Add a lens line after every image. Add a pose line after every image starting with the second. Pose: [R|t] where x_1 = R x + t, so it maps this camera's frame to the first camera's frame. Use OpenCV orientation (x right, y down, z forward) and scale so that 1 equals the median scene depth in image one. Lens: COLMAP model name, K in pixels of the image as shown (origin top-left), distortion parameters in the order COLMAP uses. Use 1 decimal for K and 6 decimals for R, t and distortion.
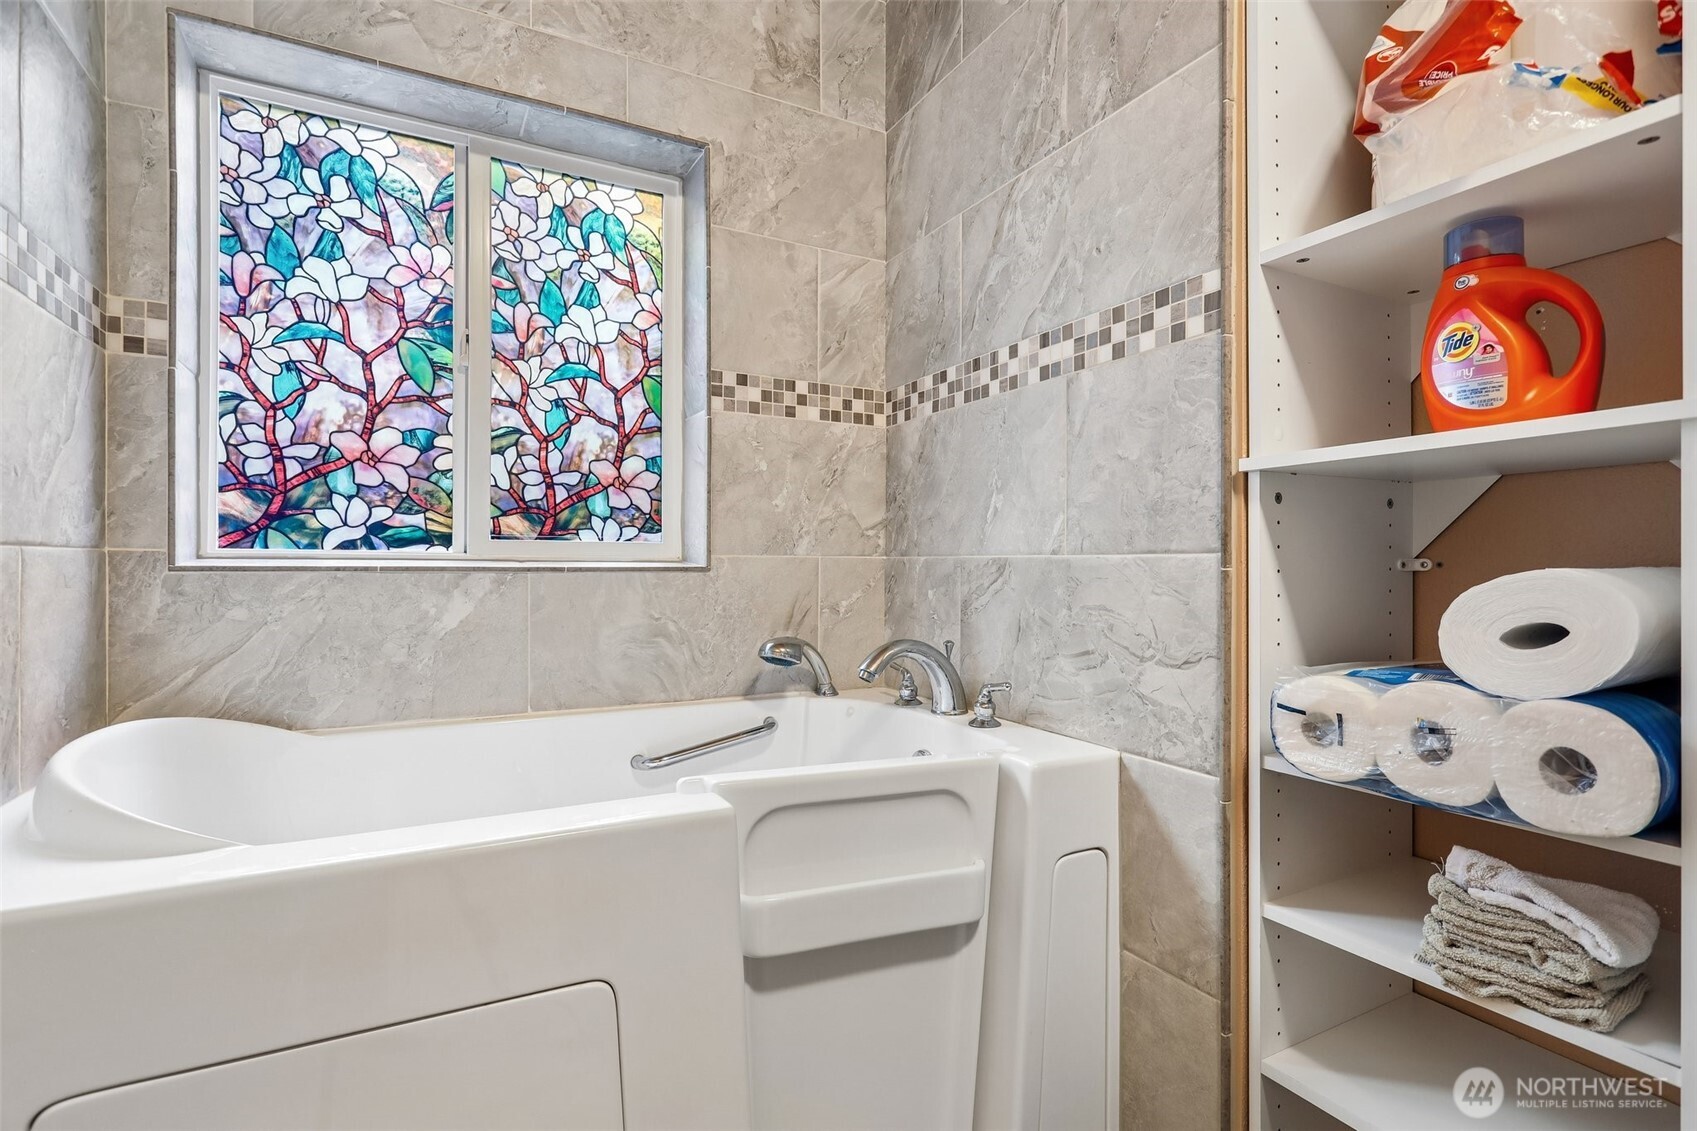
lens RADIAL K [[815.5, 0, 845.4], [0, 815.5, 565.1], [0, 0, 1]] dist [-0.006476, 0.001877]
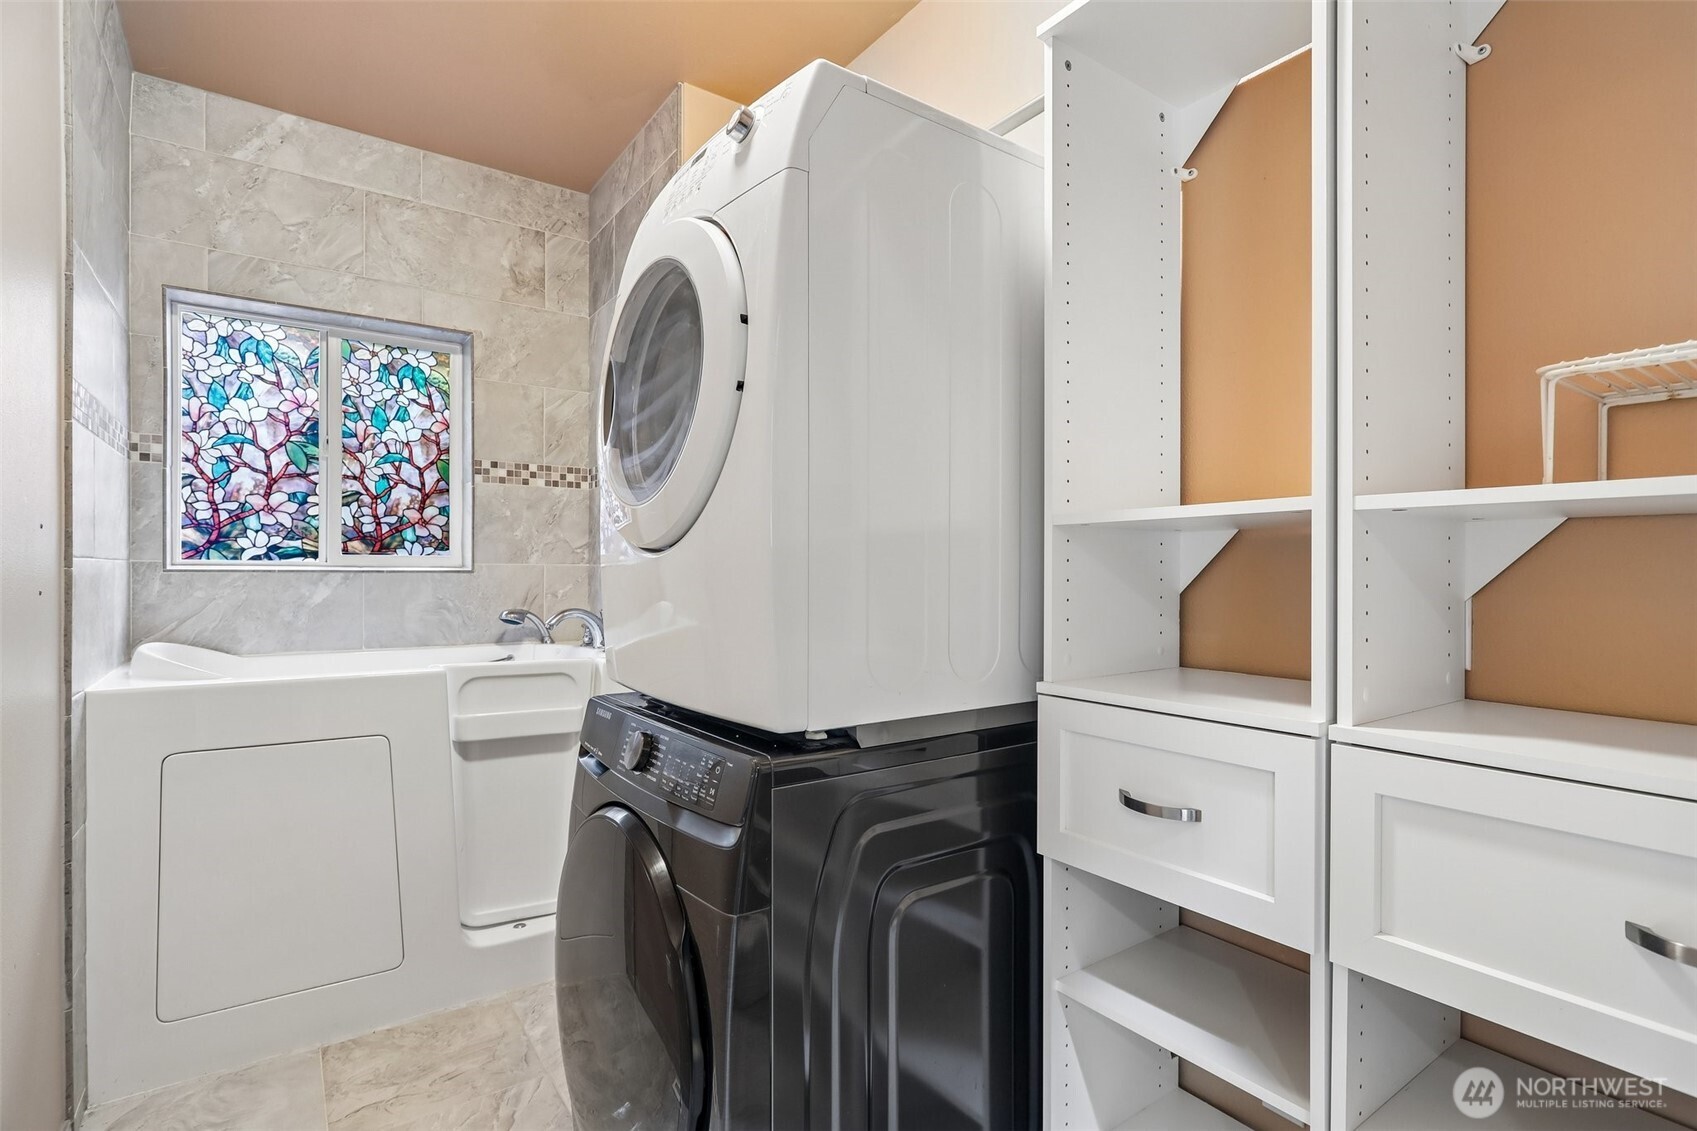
lens RADIAL K [[815.5, 0, 850.5], [0, 815.5, 572.3], [0, 0, 1]] dist [-0.006476, 0.001877]
pose [[0.991369, 0.000326, 0.131099, 0.429677], [-0.000563, 0.999998, 0.001774, 0.003145], [-0.131098, -0.001832, 0.991368, -0.900151]]
